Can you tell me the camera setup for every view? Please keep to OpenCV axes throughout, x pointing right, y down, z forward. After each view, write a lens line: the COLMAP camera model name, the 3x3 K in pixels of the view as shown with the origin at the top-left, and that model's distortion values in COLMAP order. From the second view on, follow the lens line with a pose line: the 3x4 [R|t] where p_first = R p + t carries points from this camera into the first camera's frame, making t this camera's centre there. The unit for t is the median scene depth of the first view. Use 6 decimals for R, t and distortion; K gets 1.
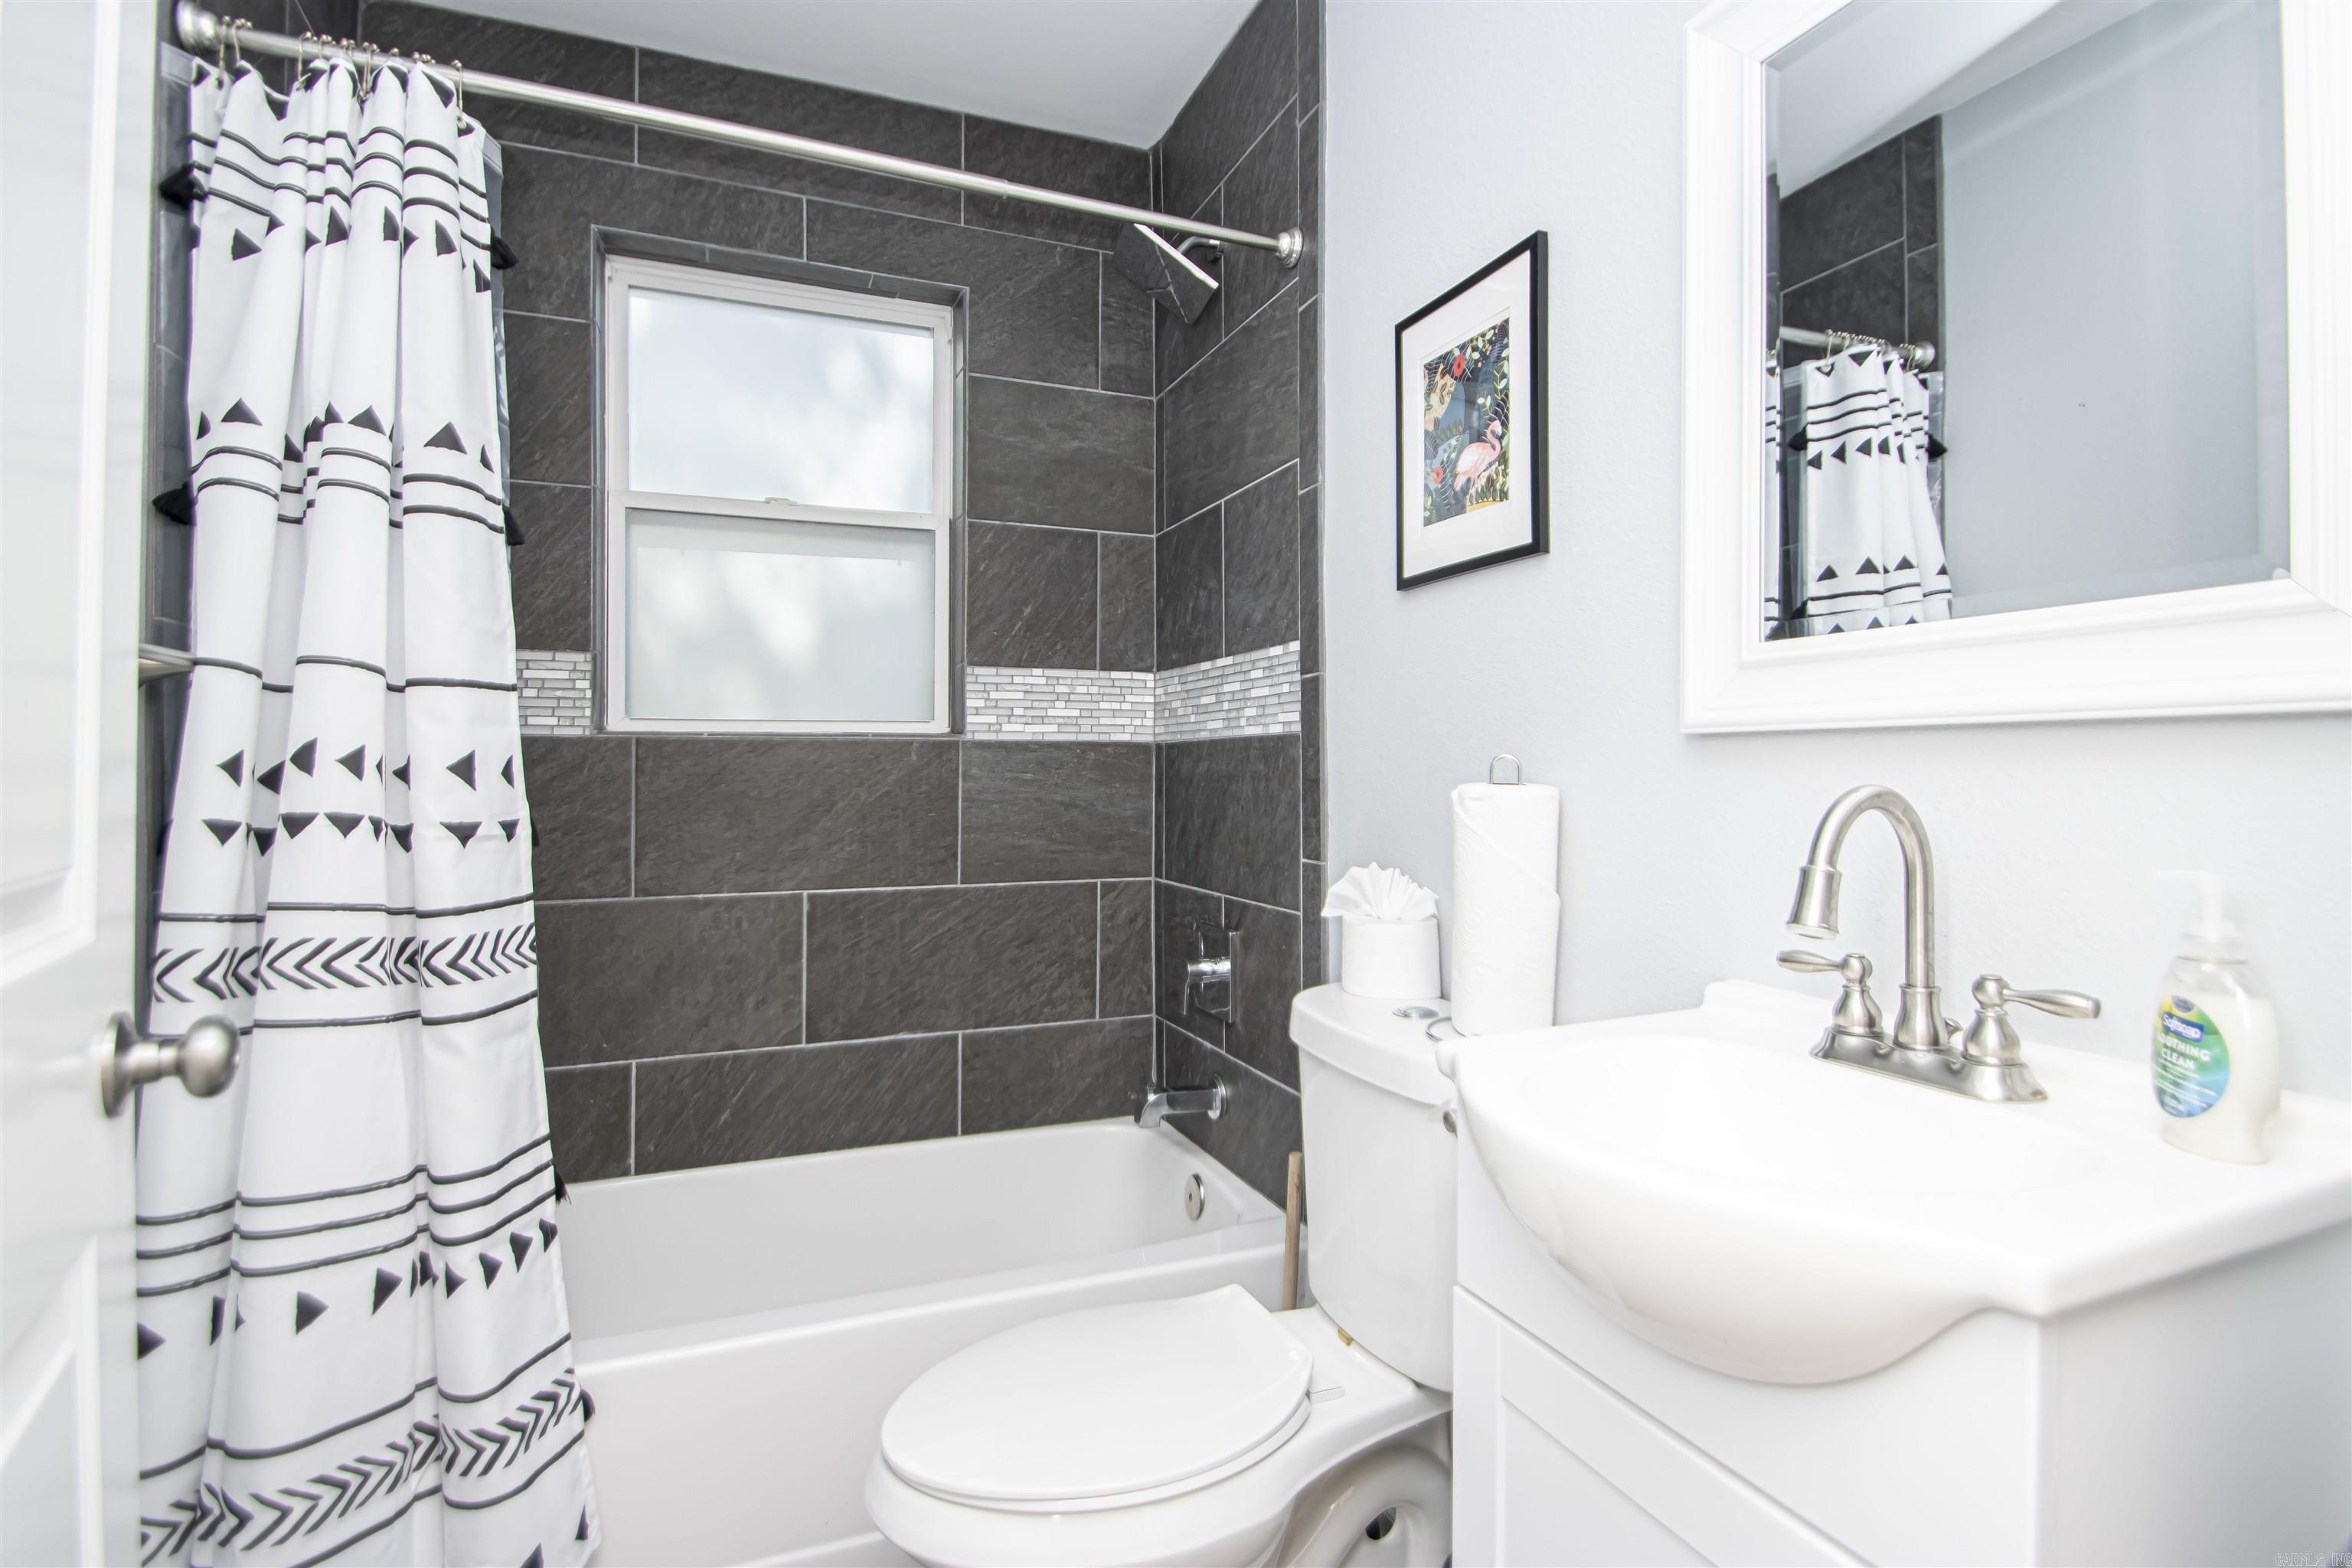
lens RADIAL K [[1121.8, 0, 1233.0], [0, 1121.8, 758.8], [0, 0, 1]] dist [0.027023, -0.019937]
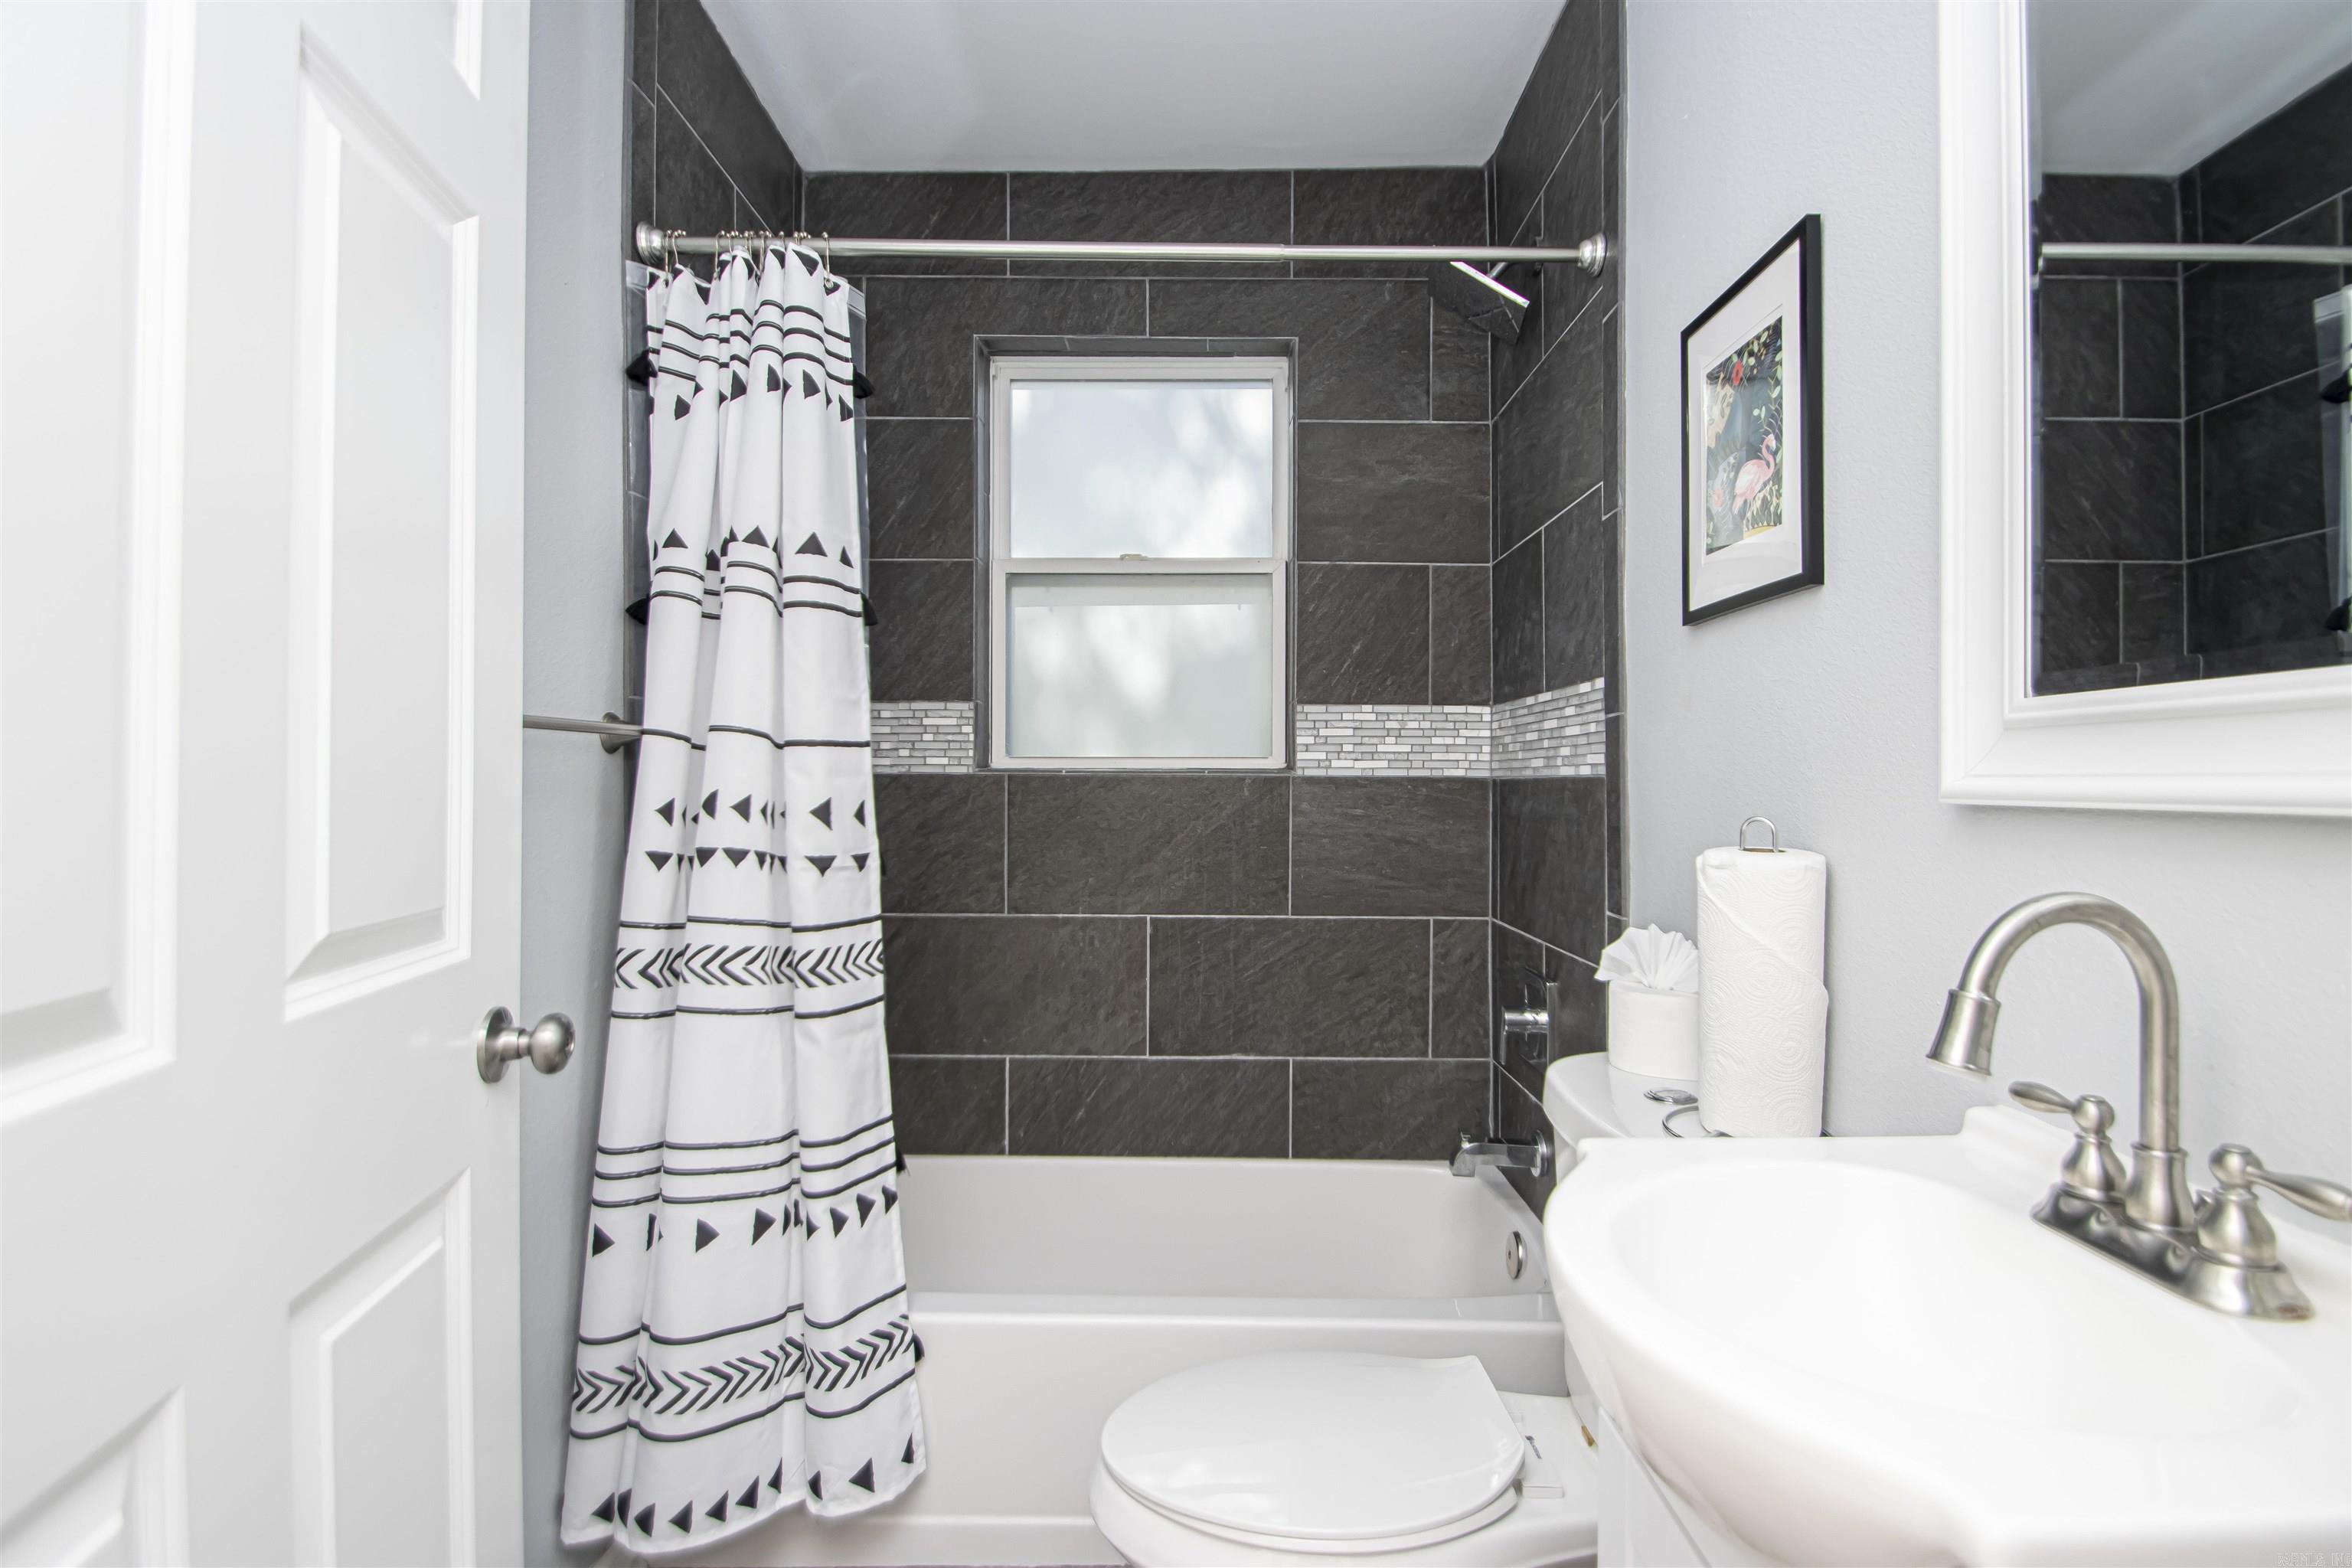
lens RADIAL K [[1121.8, 0, 1177.3], [0, 1121.8, 789.8], [0, 0, 1]] dist [0.027023, -0.019937]
pose [[0.927583, 0.007539, -0.373542, 0.123402], [-0.006193, 0.999969, 0.004802, -0.022077], [0.373567, -0.002141, 0.927601, 0.007916]]
